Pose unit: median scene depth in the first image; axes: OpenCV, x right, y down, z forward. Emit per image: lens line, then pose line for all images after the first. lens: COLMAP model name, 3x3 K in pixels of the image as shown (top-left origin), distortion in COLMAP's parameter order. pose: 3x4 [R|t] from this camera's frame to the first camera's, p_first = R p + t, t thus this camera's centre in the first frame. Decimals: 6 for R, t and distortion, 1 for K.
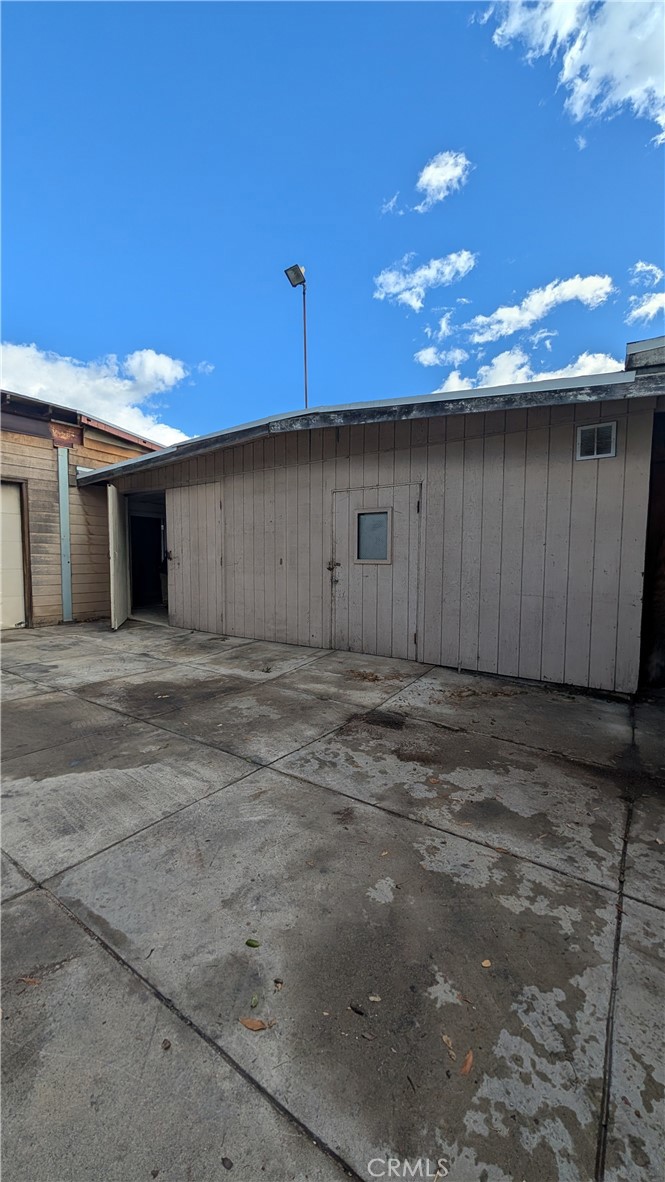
lens RADIAL K [[447.8, 0, 330.5], [0, 447.8, 588.9], [0, 0, 1]] dist [0.001166, 0.000159]
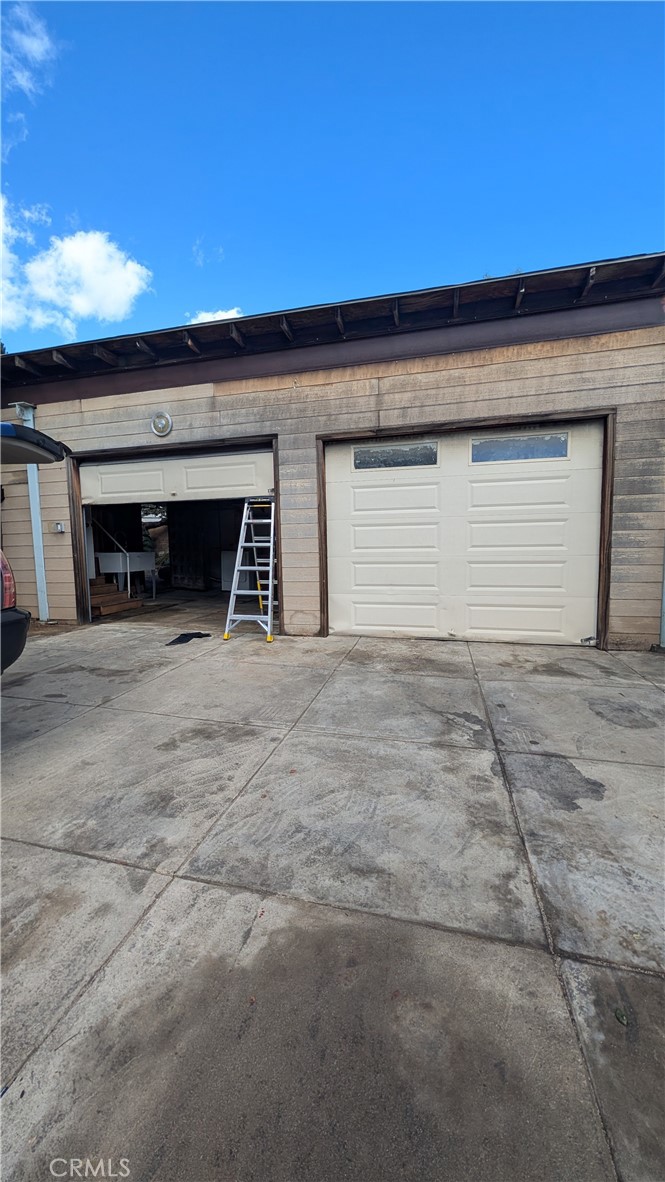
lens RADIAL K [[447.8, 0, 329.6], [0, 447.8, 584.7], [0, 0, 1]] dist [0.001166, 0.000159]
pose [[0.343732, 0.071442, -0.936346, -0.221746], [-0.044694, 0.997217, 0.059679, -0.023311], [0.938004, 0.021335, 0.345968, 0.425108]]
